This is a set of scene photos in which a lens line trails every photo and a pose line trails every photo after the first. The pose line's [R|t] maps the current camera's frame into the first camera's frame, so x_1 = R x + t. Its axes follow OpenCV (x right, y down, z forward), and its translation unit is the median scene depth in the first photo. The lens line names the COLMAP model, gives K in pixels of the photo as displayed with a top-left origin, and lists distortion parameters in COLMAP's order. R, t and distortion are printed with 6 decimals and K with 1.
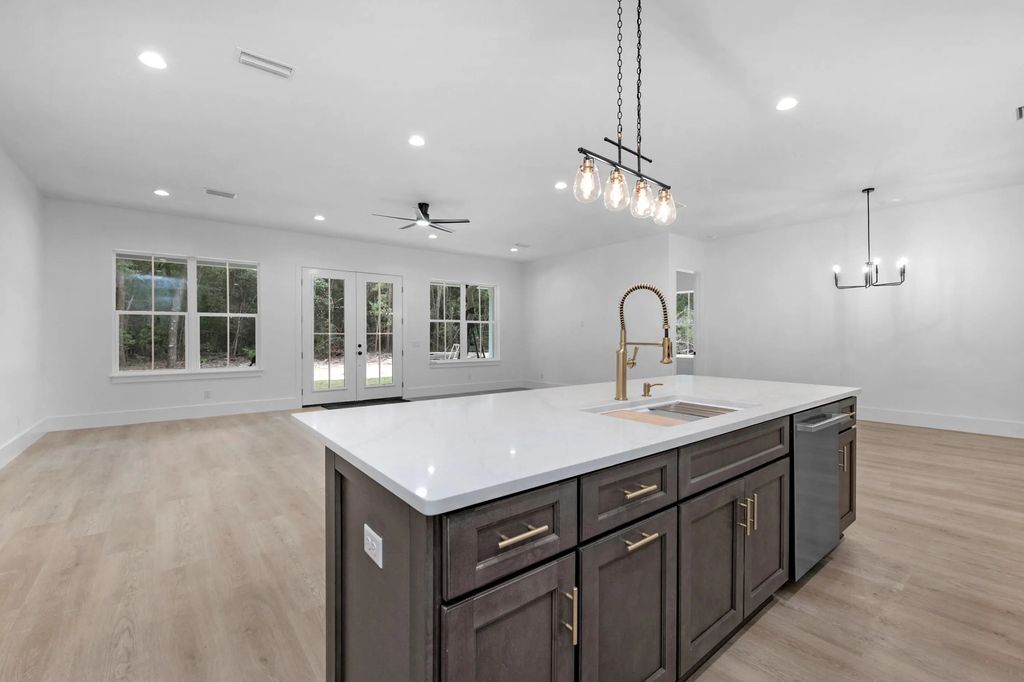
lens RADIAL K [[435.5, 0, 512.0], [0, 435.5, 341.0], [0, 0, 1]] dist [0.007987, 0.000102]
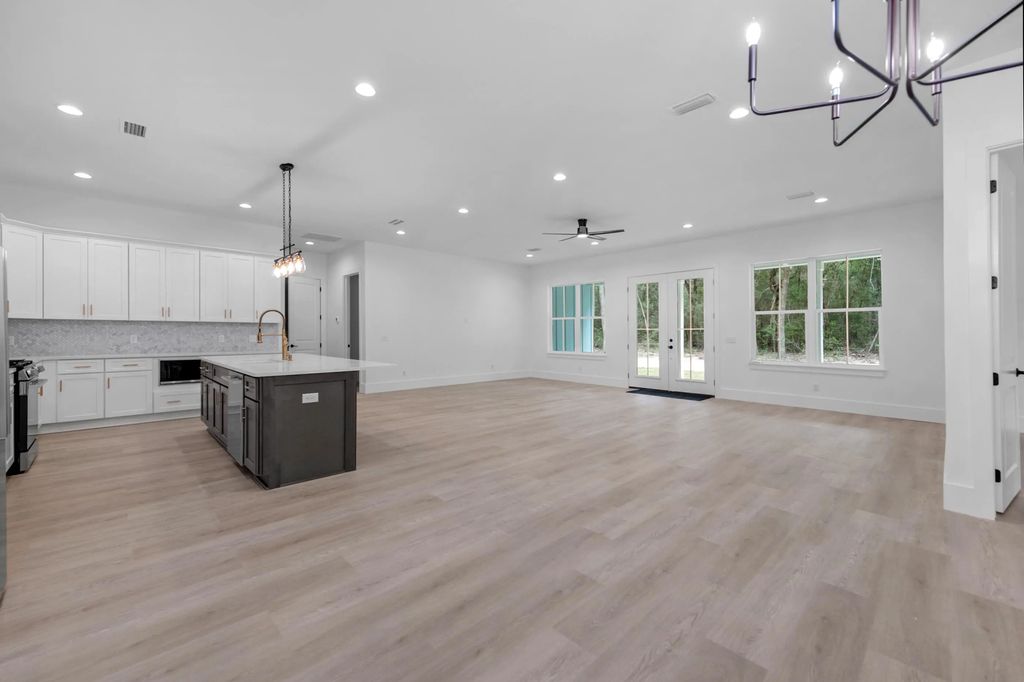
lens RADIAL K [[416.8, 0, 512.0], [0, 416.8, 333.7], [0, 0, 1]] dist [0.014237, -0.000191]
pose [[0.079759, 0.004292, -0.996805, 0.830926], [-0.010570, 0.999938, 0.003459, -0.006815], [0.996758, 0.010260, 0.079799, 0.663505]]
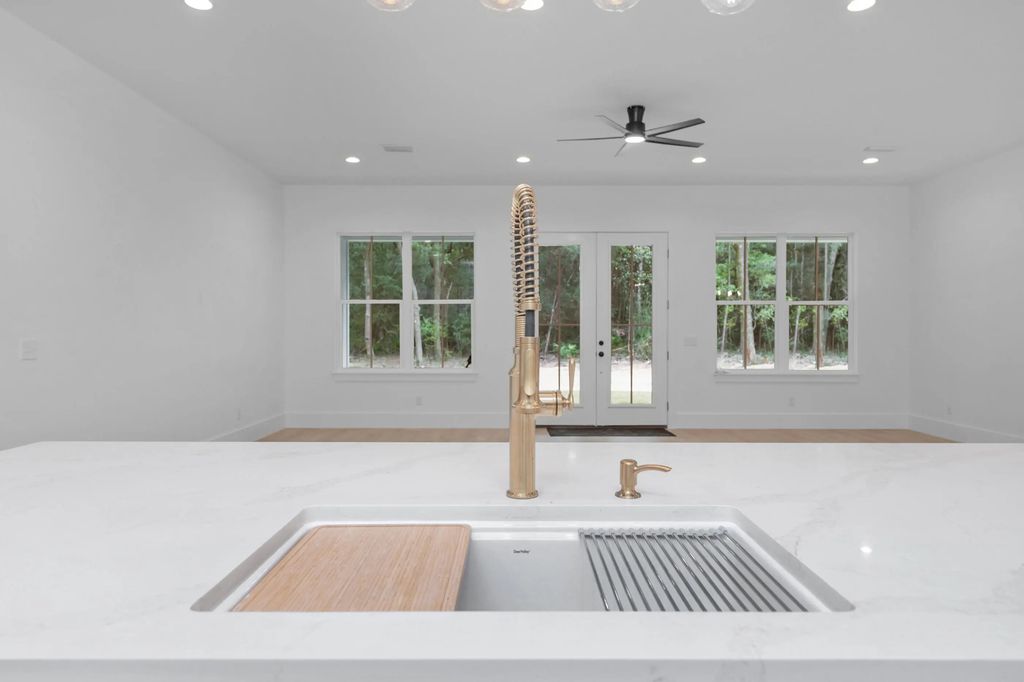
lens RADIAL K [[646.4, 0, 518.9], [0, 646.4, 336.7], [0, 0, 1]] dist [-0.008259, -0.001390]
pose [[0.784449, 0.009059, -0.620128, 0.206785], [-0.008248, 0.999957, 0.004175, -0.002479], [0.620139, 0.001840, 0.784490, 0.190304]]
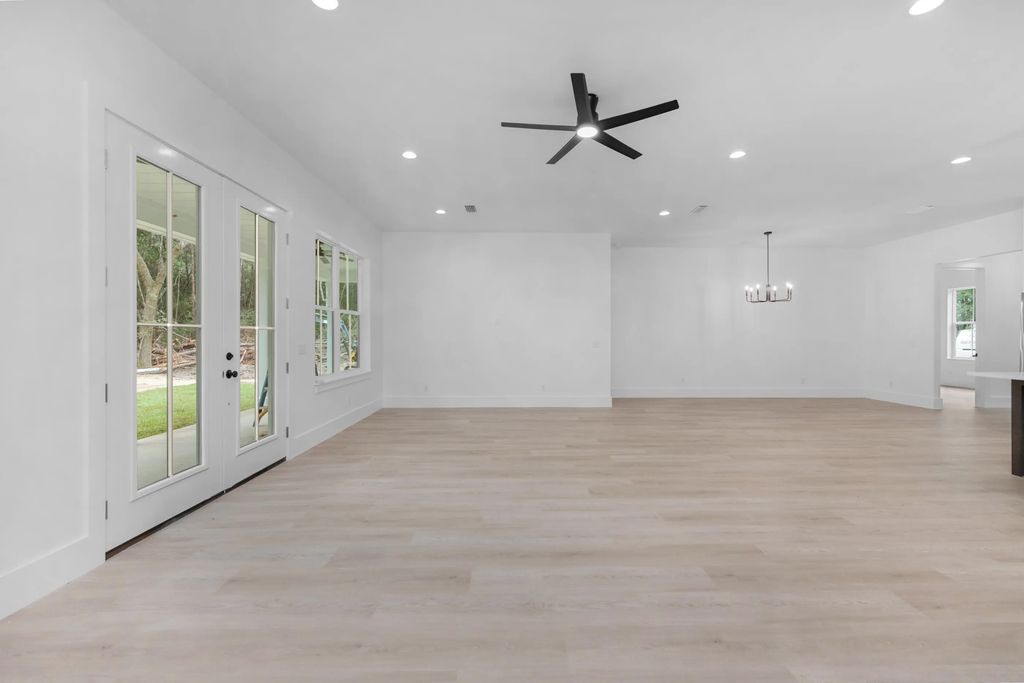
lens RADIAL K [[416.8, 0, 512.0], [0, 416.8, 334.2], [0, 0, 1]] dist [0.014237, -0.000191]
pose [[0.616986, 0.007752, 0.786936, -0.631570], [0.006268, 0.999871, -0.014764, -0.003044], [-0.786949, 0.014042, 0.616858, 0.690515]]
